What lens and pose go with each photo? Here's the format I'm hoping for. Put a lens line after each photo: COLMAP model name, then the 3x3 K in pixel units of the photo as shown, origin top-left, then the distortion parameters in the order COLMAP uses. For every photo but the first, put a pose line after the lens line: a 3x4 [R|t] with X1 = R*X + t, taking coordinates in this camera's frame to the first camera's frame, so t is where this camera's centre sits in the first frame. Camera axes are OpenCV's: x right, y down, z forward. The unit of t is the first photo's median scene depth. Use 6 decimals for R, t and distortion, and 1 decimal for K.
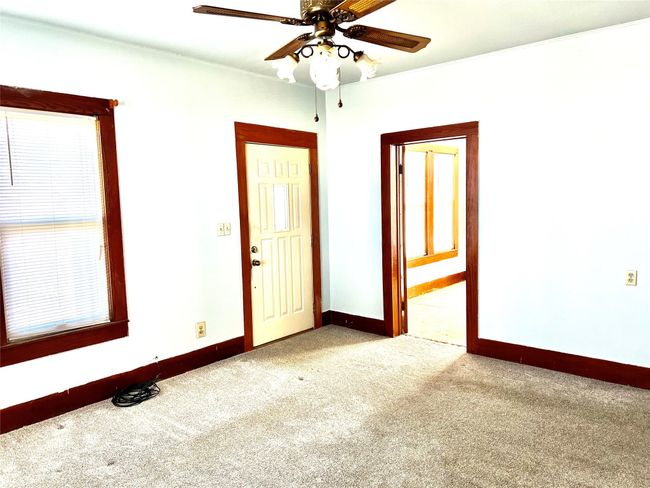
lens RADIAL K [[497.2, 0, 322.5], [0, 497.2, 244.8], [0, 0, 1]] dist [0.068777, -0.006827]
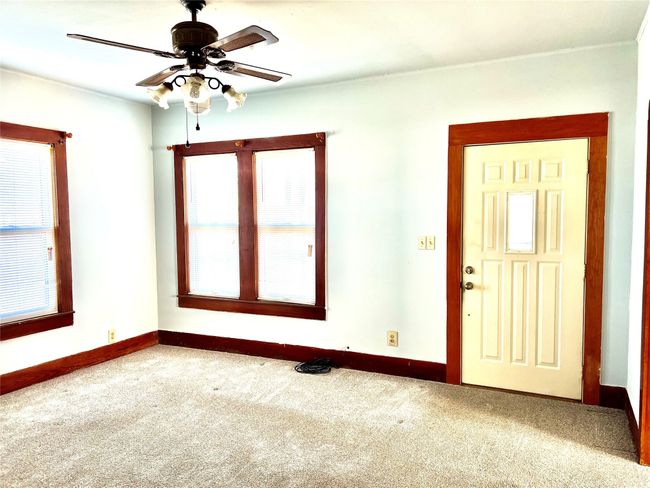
lens RADIAL K [[497.2, 0, 322.5], [0, 497.2, 244.8], [0, 0, 1]] dist [0.068777, -0.006827]
pose [[0.250762, 0.085971, -0.964224, 0.649734], [-0.087315, 0.993997, 0.065918, -0.071086], [0.964103, 0.067662, 0.256763, 0.558218]]
